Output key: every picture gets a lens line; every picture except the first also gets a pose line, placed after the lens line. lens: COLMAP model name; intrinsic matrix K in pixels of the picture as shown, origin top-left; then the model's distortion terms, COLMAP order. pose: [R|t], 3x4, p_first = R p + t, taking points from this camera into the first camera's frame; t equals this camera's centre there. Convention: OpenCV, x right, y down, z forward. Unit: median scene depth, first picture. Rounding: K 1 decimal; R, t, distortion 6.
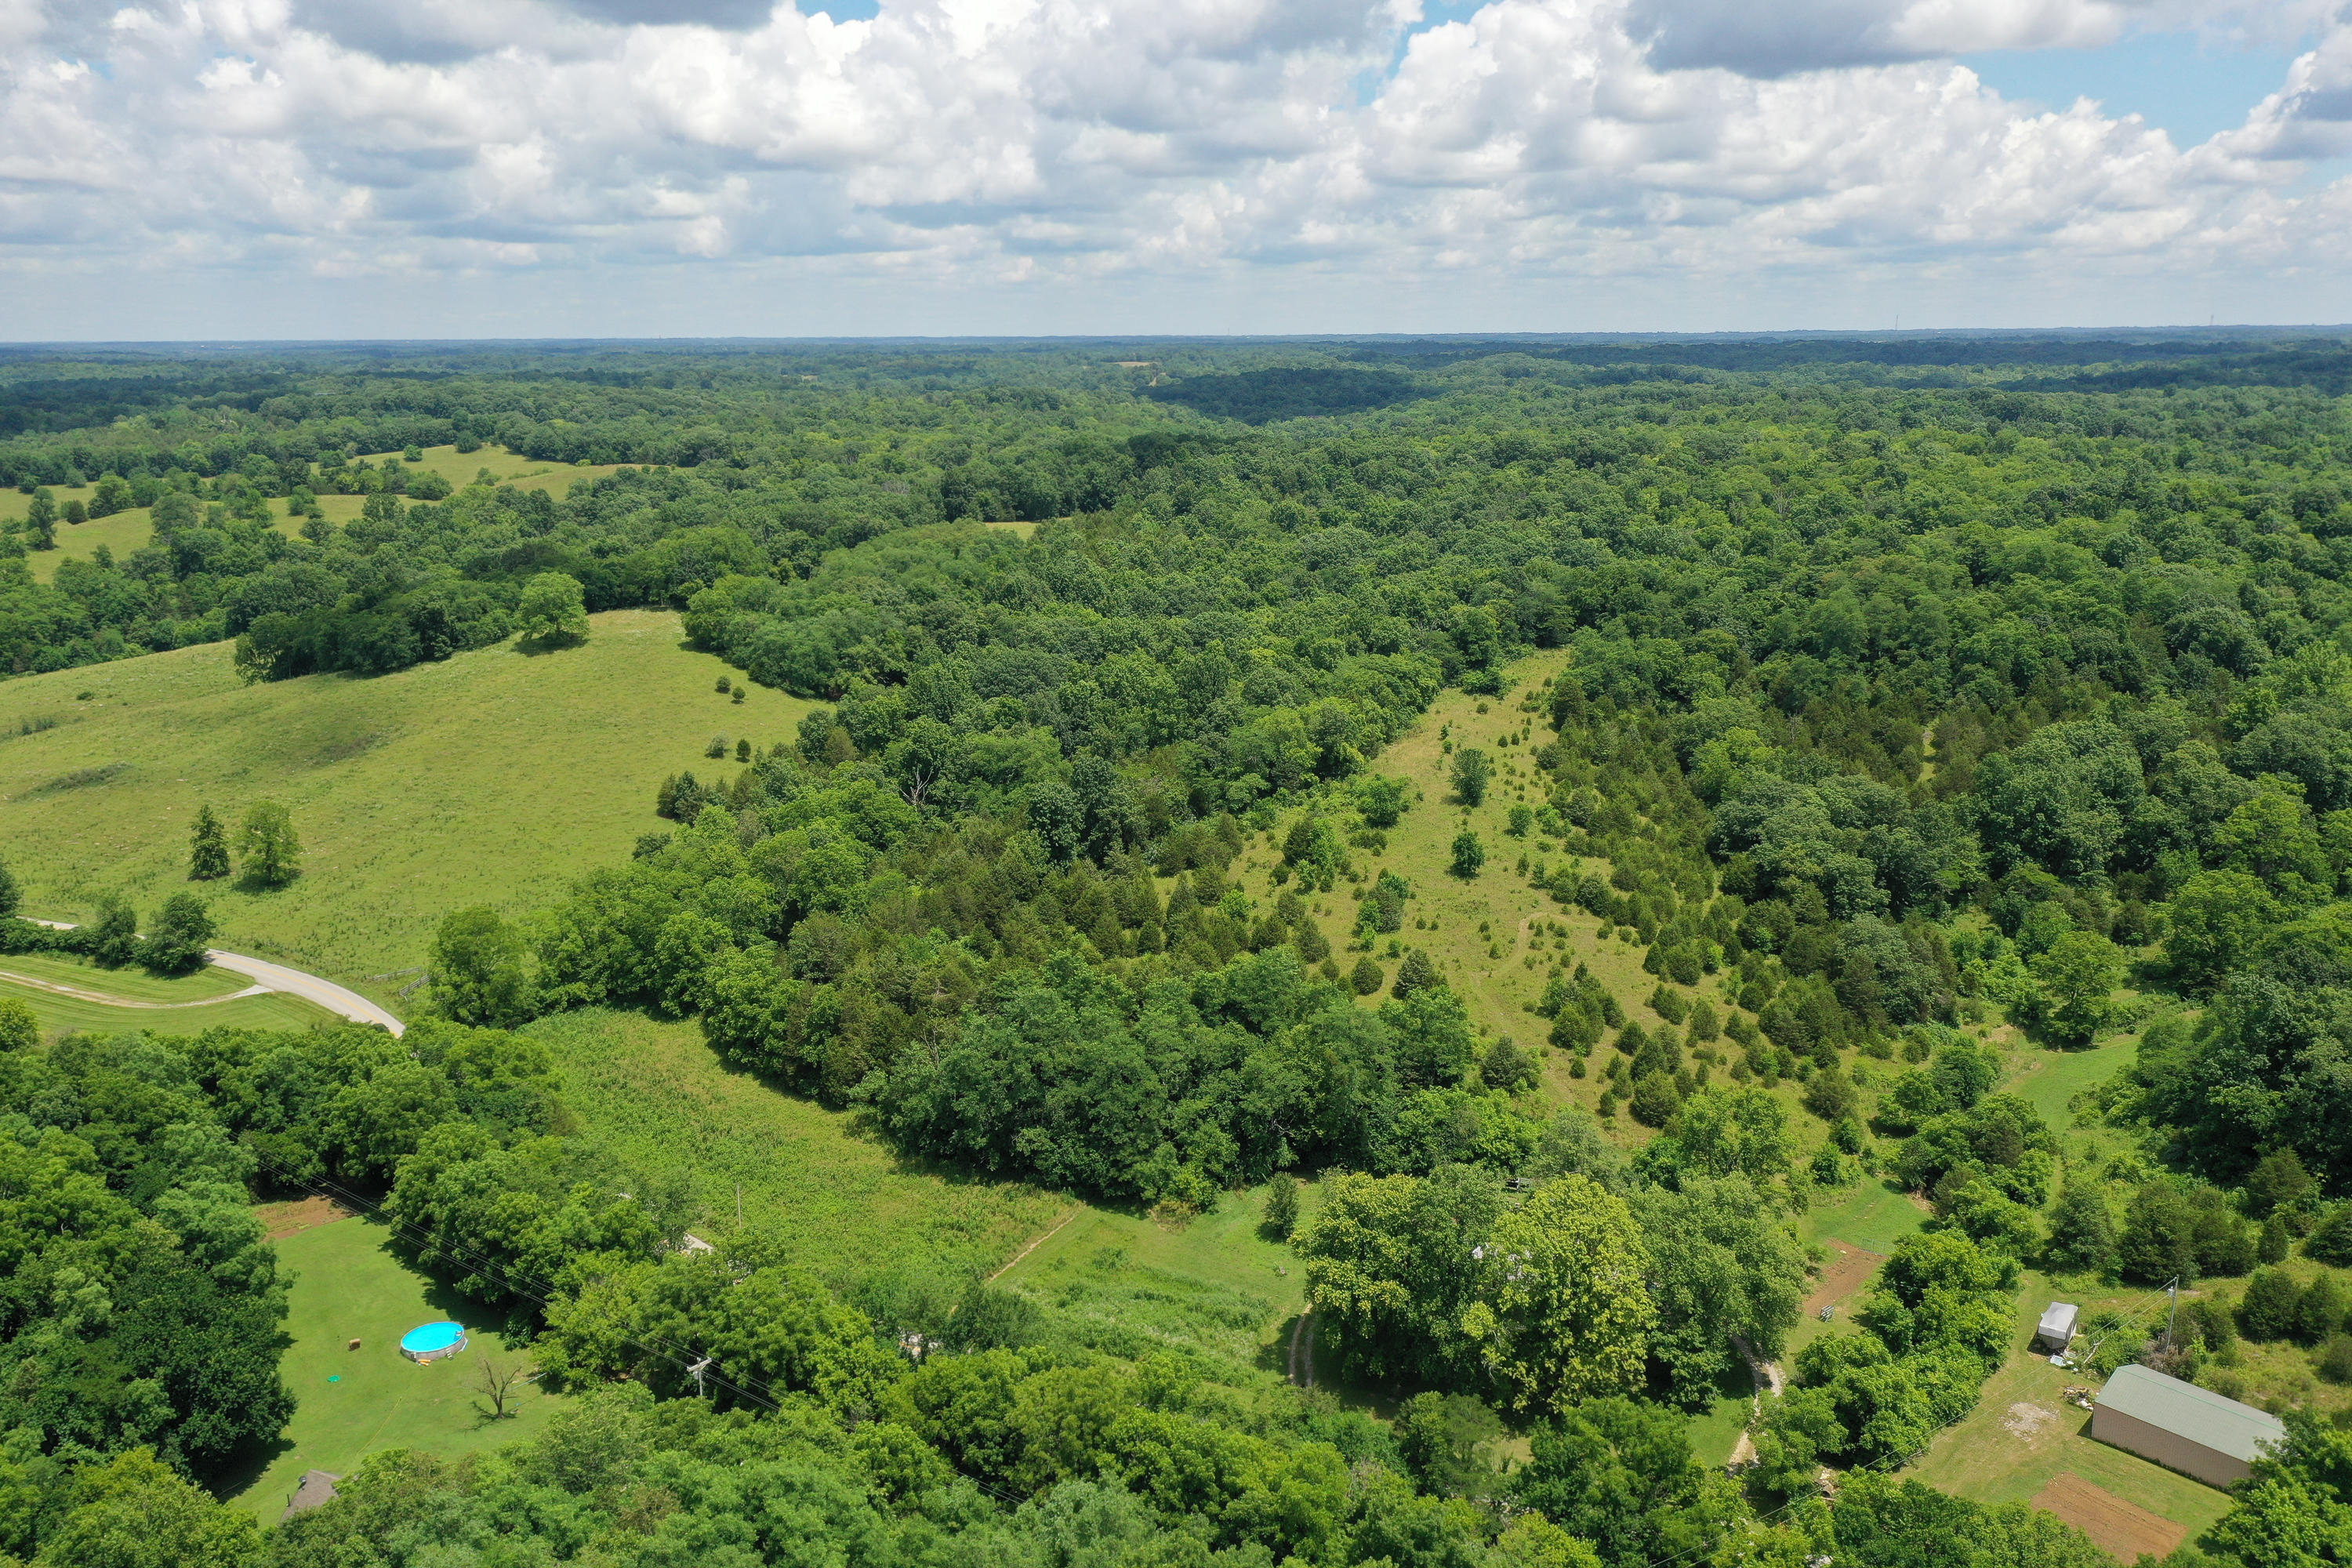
lens RADIAL K [[1913.3, 0, 1176.0], [0, 1913.3, 784.0], [0, 0, 1]] dist [0.013096, 0.006190]
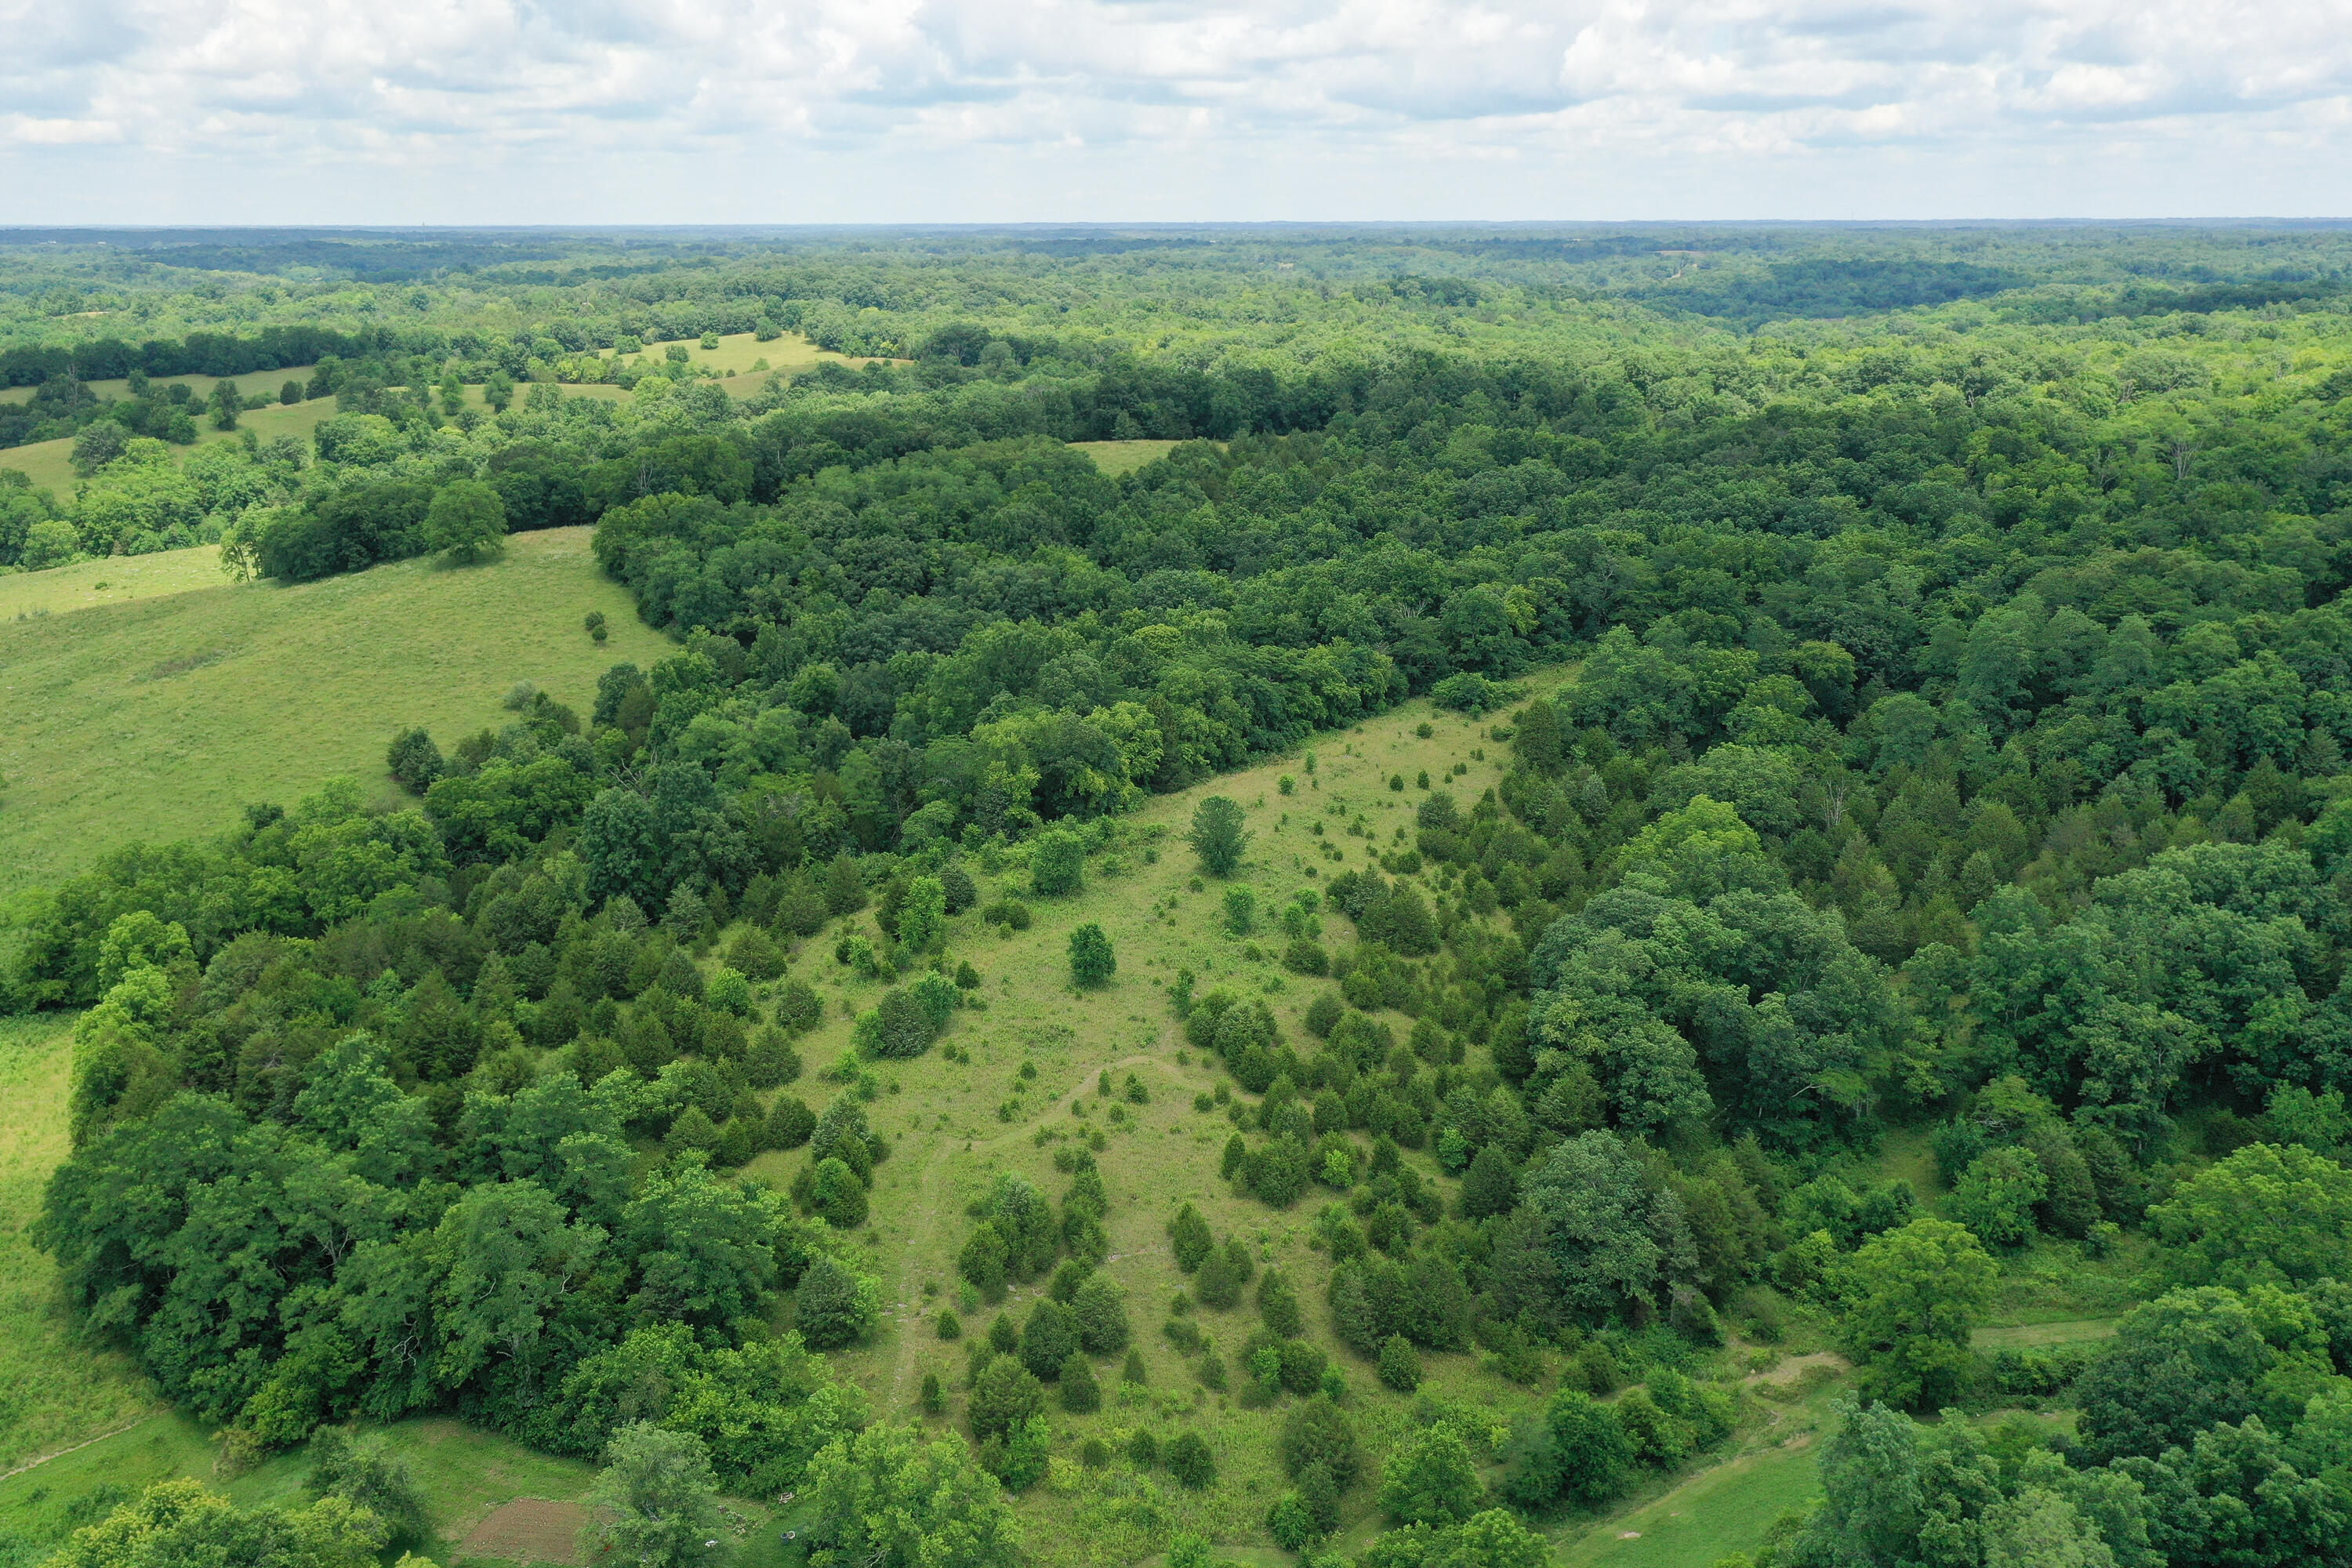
lens RADIAL K [[1913.3, 0, 1176.0], [0, 1913.3, 784.0], [0, 0, 1]] dist [0.013096, 0.006190]
pose [[0.933550, 0.102110, -0.343596, 0.319119], [-0.081915, 0.993975, 0.072828, -0.062872], [0.348962, -0.039843, 0.936289, 0.254819]]
